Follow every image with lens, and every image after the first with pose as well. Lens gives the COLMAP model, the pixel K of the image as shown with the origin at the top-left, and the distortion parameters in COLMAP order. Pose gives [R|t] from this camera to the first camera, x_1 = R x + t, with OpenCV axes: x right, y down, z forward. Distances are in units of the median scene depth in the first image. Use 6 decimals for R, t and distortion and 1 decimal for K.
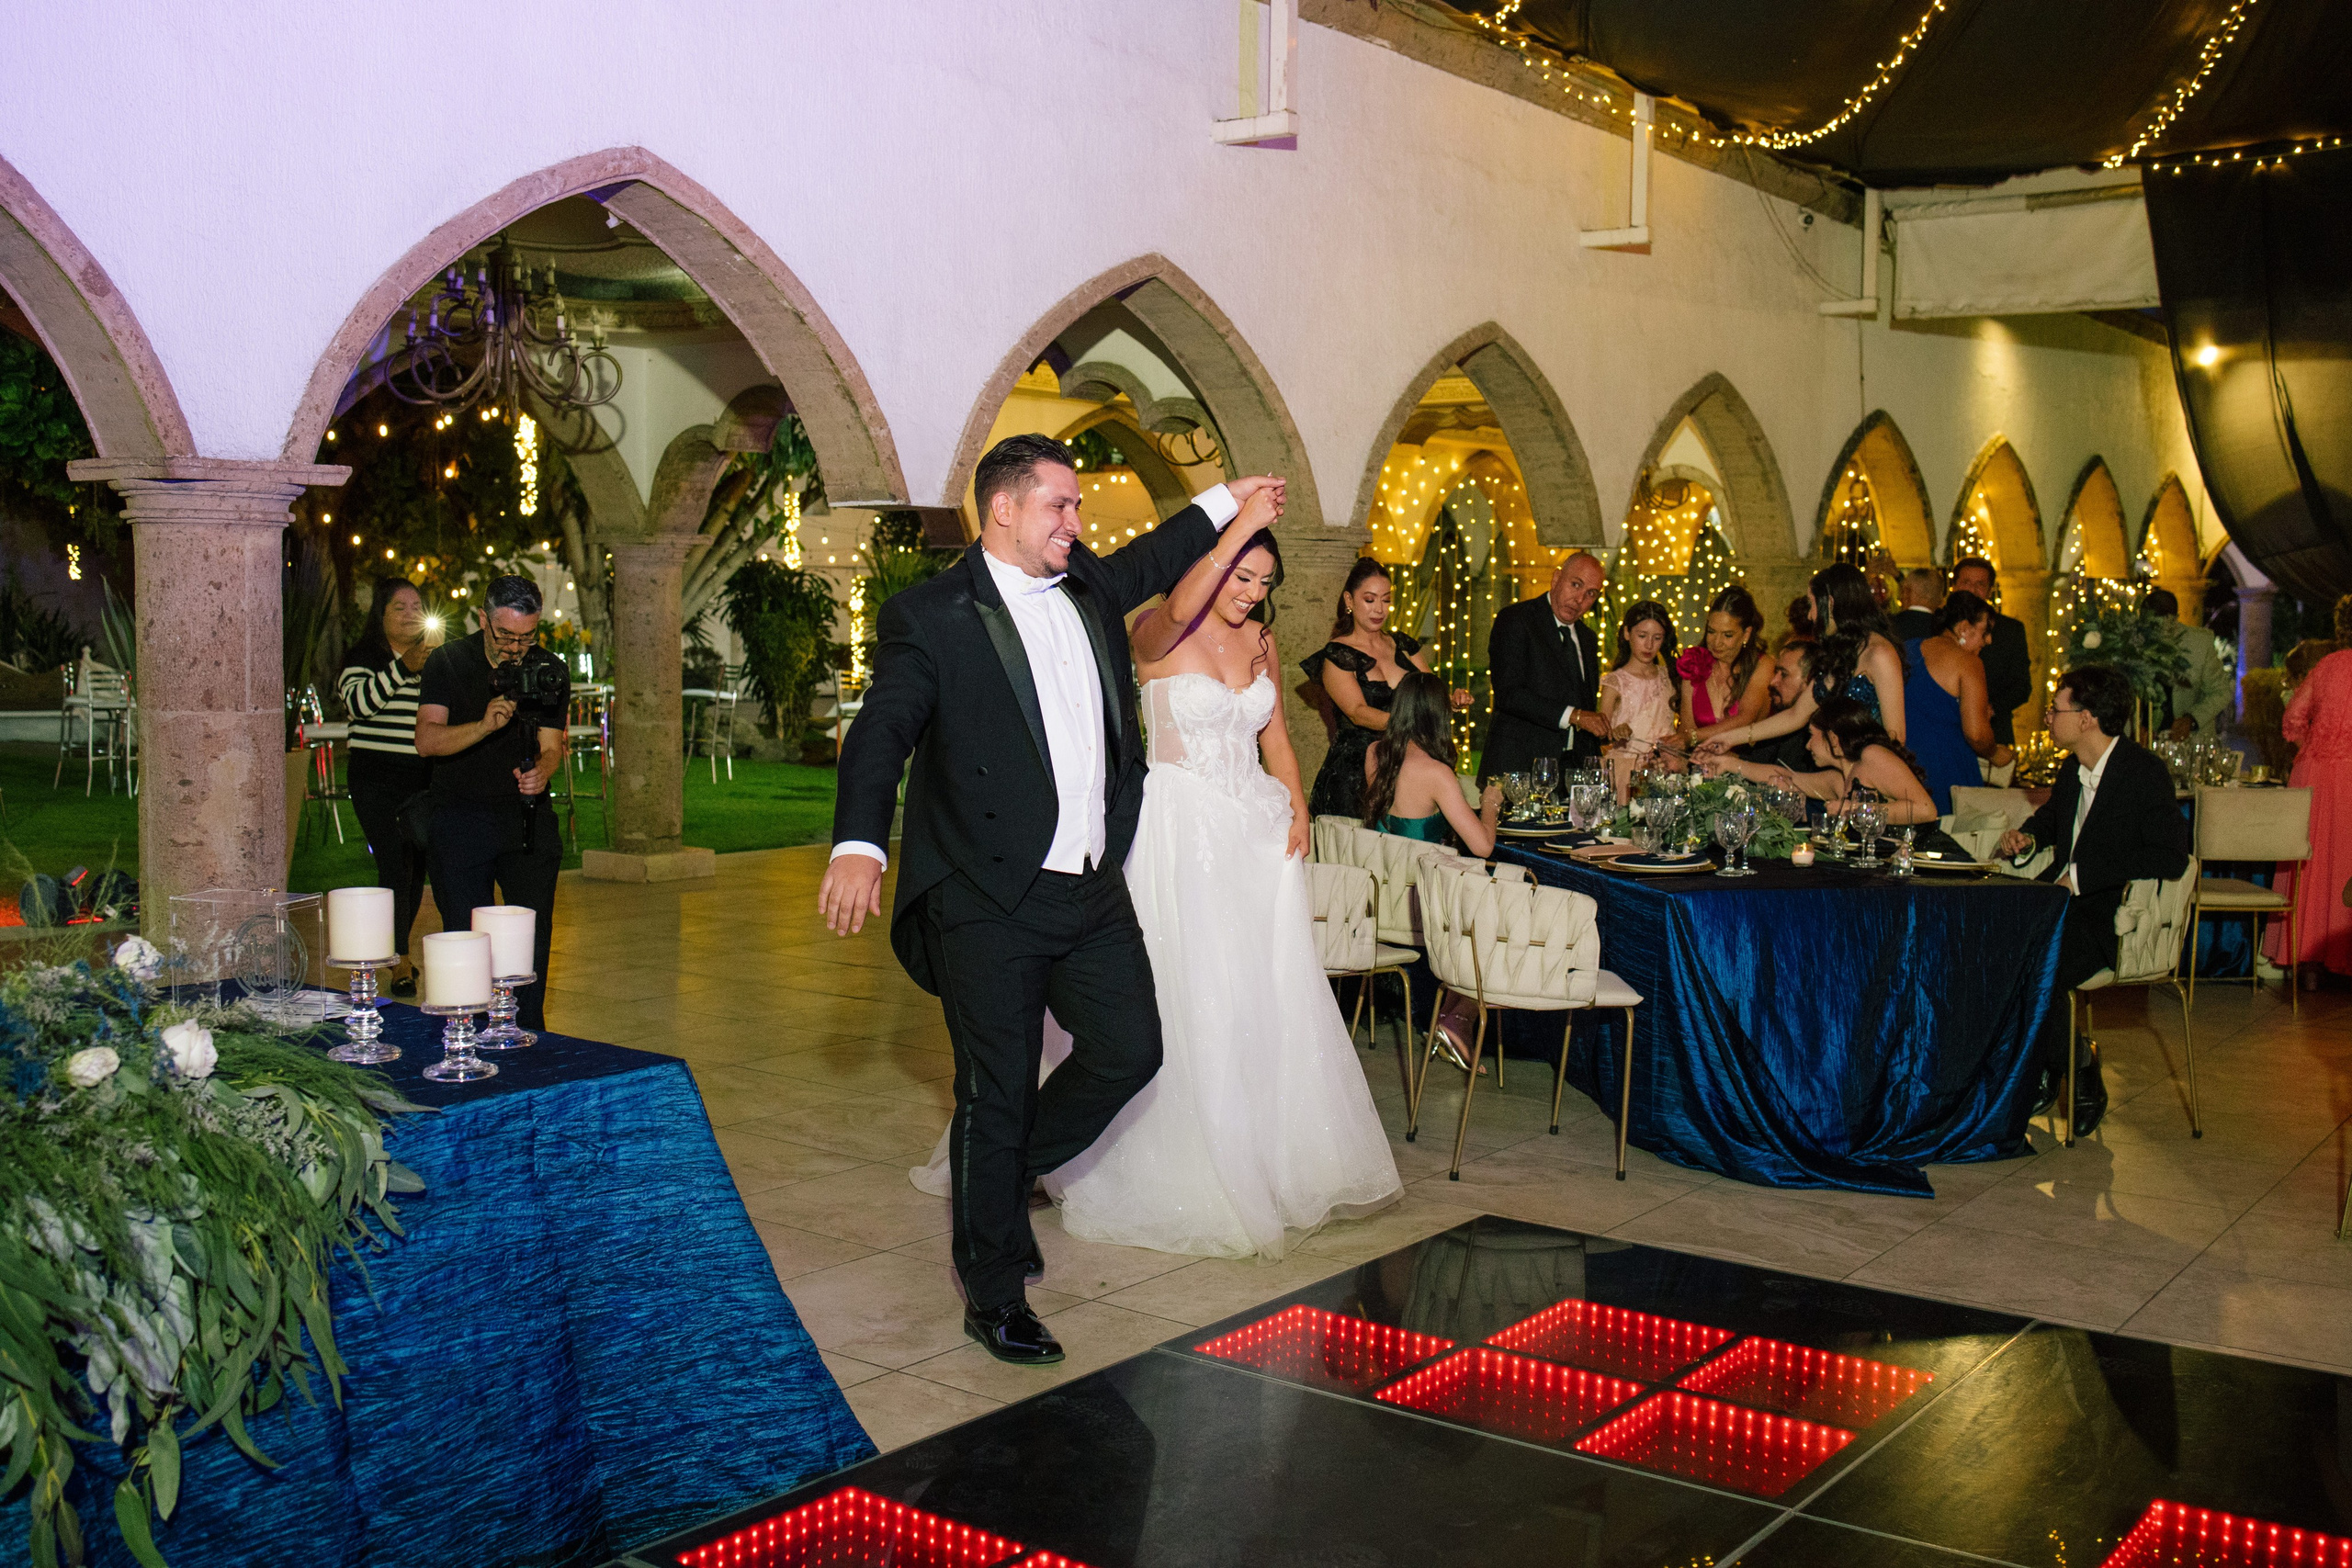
lens RADIAL K [[2384.3, 0, 1135.0], [0, 2384.3, 778.2], [0, 0, 1]] dist [-0.003929, -0.084527]
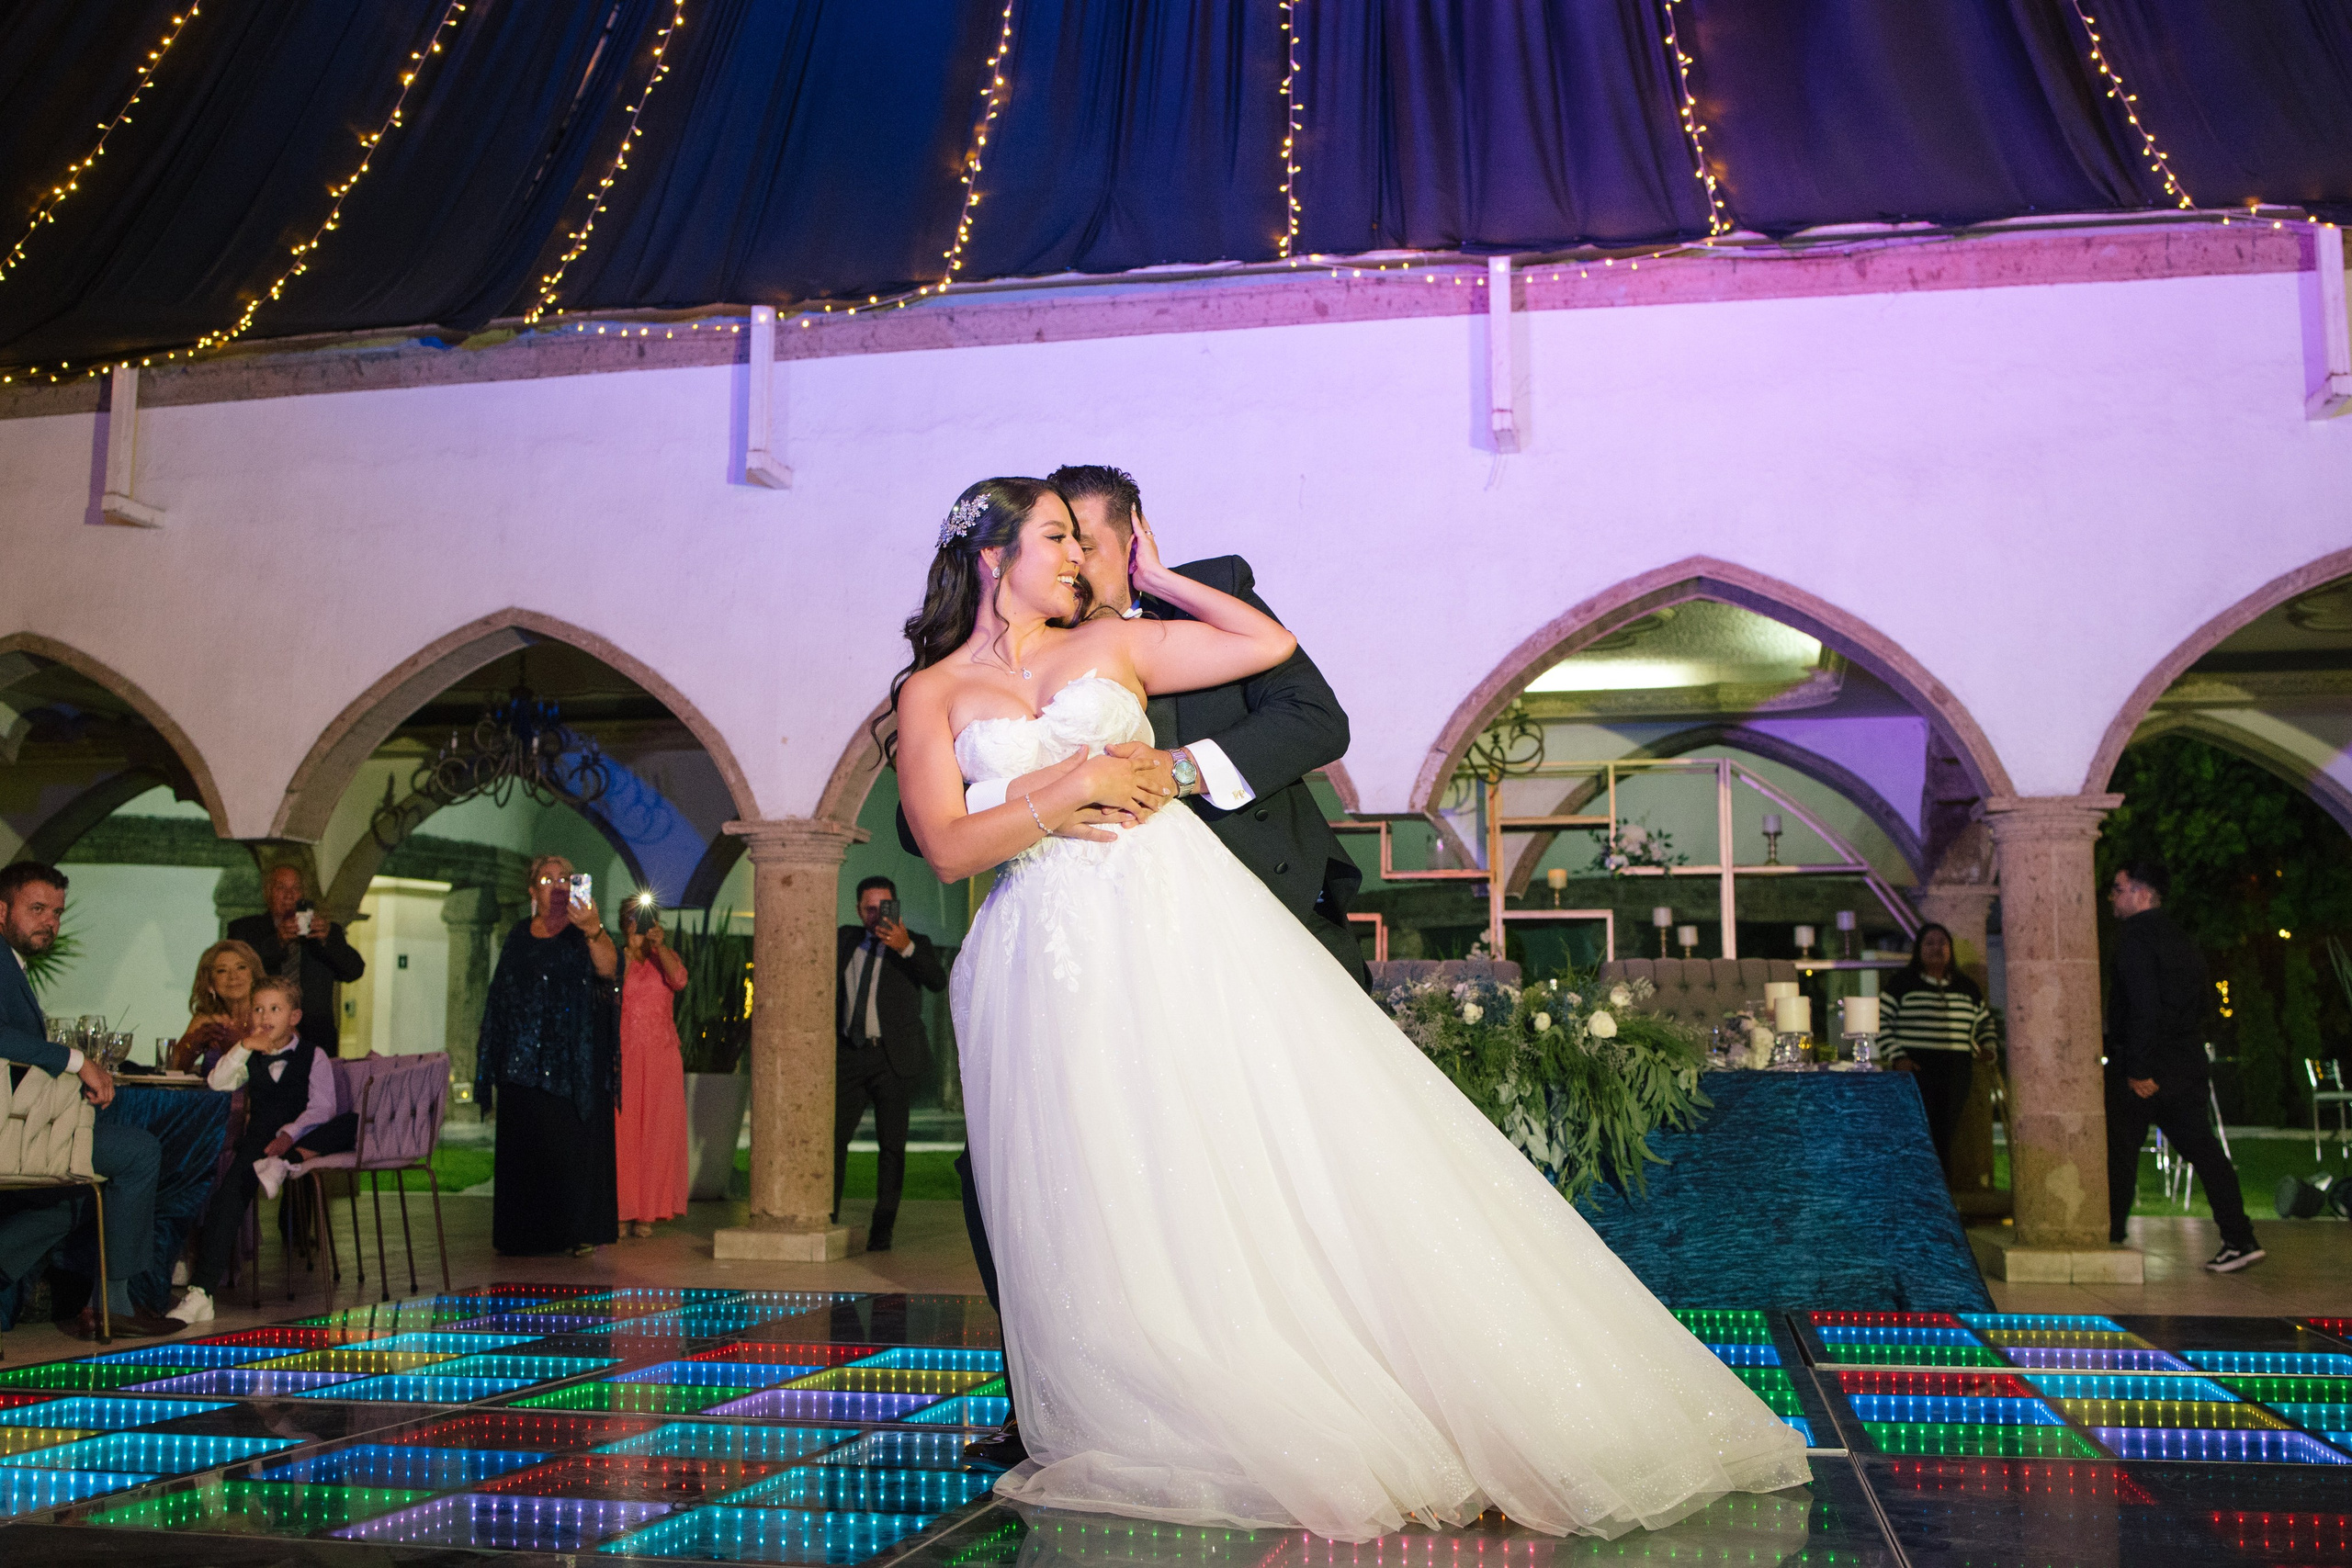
lens RADIAL K [[2445.6, 0, 1158.9], [0, 2445.6, 763.6], [0, 0, 1]] dist [-0.091098, 0.107716]
pose [[0.423423, -0.134780, -0.895850, 0.784386], [-0.067168, 0.981479, -0.179410, 0.164353], [0.903439, 0.136139, 0.406527, -0.159441]]
